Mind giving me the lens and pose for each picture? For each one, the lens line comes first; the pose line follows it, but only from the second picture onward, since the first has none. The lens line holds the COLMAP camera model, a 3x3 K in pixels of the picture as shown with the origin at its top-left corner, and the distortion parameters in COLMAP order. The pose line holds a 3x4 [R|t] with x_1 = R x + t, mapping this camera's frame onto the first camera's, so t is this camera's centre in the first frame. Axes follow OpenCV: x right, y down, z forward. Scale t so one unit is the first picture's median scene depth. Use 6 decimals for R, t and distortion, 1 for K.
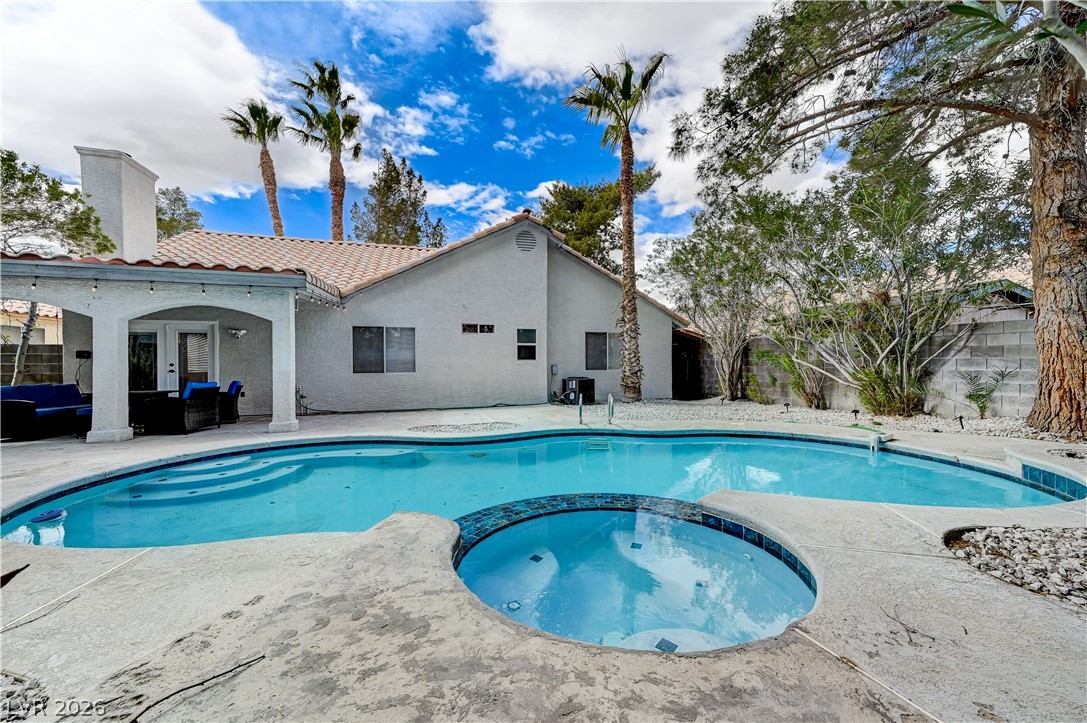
lens RADIAL K [[423.3, 0, 549.8], [0, 423.3, 366.1], [0, 0, 1]] dist [0.026545, -0.000138]
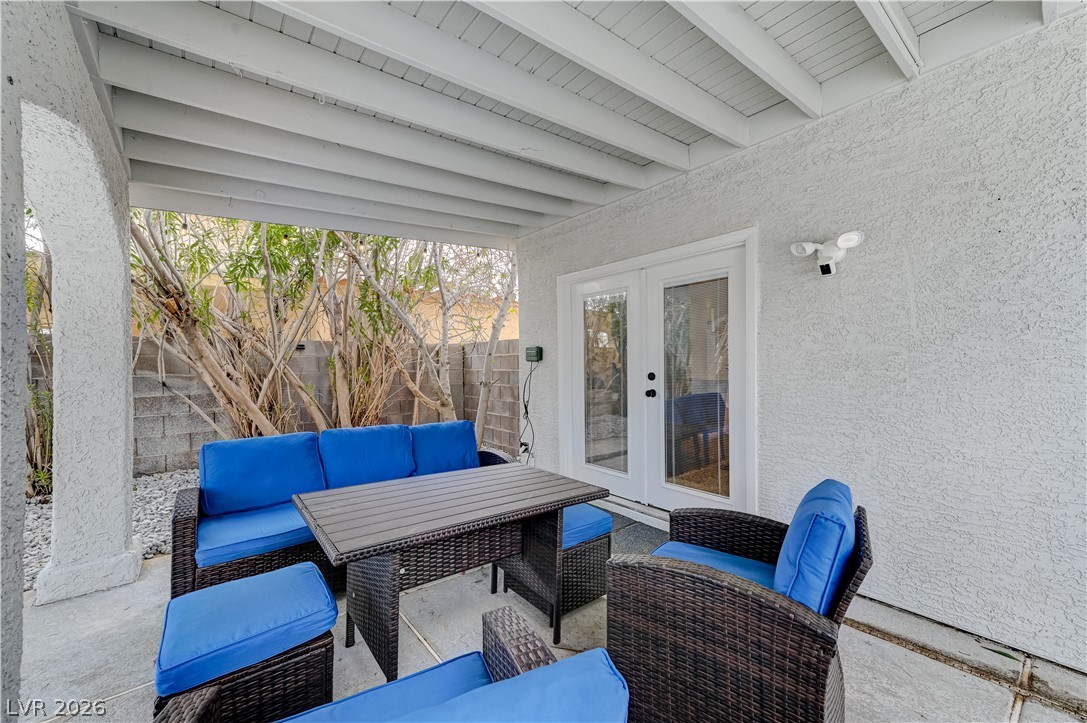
lens RADIAL K [[423.3, 0, 549.8], [0, 423.3, 366.1], [0, 0, 1]] dist [0.026545, -0.000138]
pose [[0.402433, 0.000675, -0.915449, -0.515919], [-0.005311, 0.999985, -0.001597, -0.009479], [0.915434, 0.005504, 0.402430, 0.692383]]
